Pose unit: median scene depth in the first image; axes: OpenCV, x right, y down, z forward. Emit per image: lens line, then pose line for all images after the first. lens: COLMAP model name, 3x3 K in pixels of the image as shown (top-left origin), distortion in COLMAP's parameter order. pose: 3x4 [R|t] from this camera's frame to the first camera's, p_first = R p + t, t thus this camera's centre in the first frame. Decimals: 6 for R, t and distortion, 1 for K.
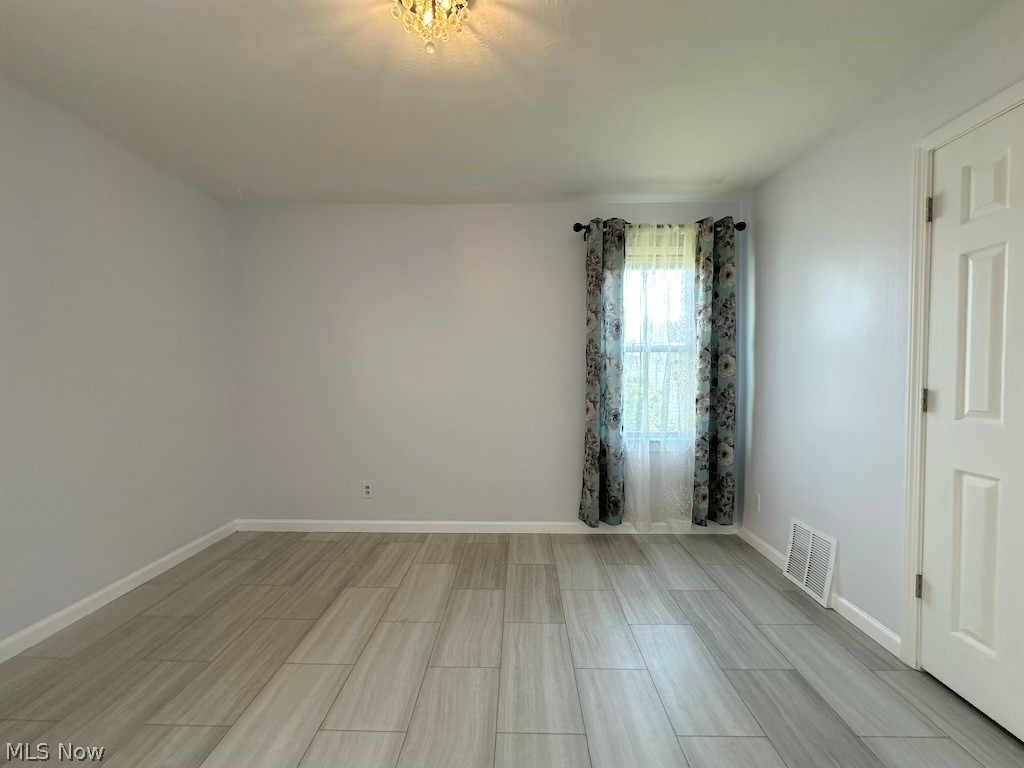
lens RADIAL K [[413.4, 0, 512.0], [0, 413.4, 384.0], [0, 0, 1]] dist [0.000925, 0.000082]
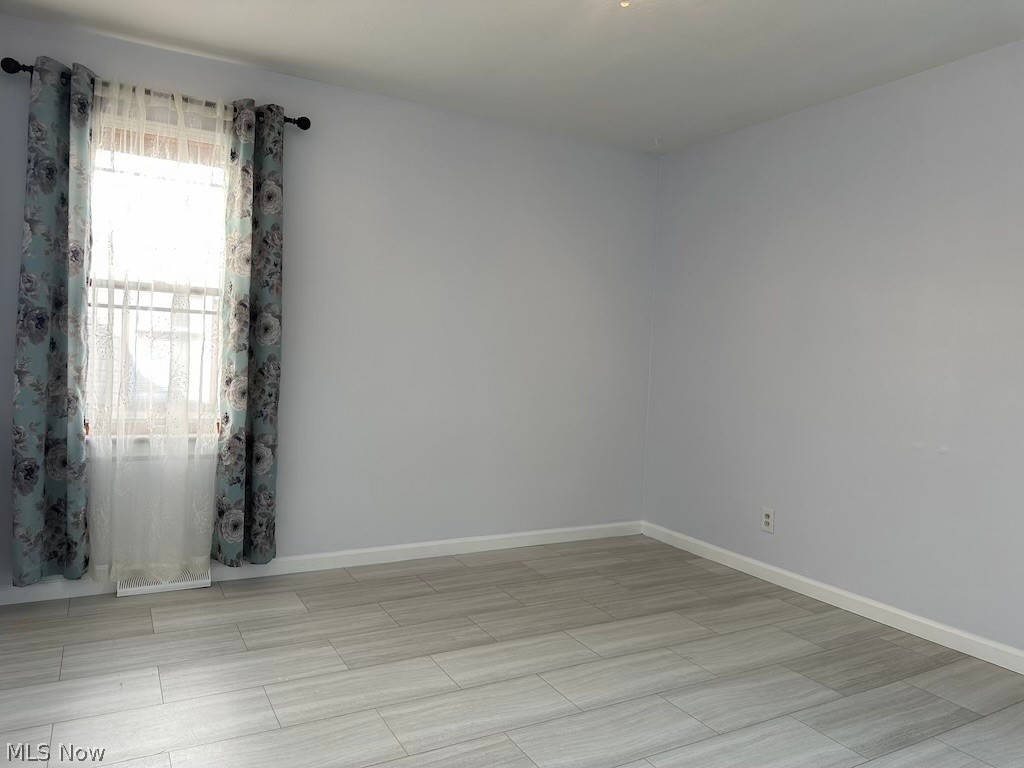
lens RADIAL K [[722.8, 0, 512.0], [0, 722.8, 384.0], [0, 0, 1]] dist [0.061011, -0.076271]
pose [[0.505995, 0.057438, -0.860622, 0.715961], [-0.057008, 0.997826, 0.033078, 0.008741], [0.860651, 0.032325, 0.508169, -0.036567]]
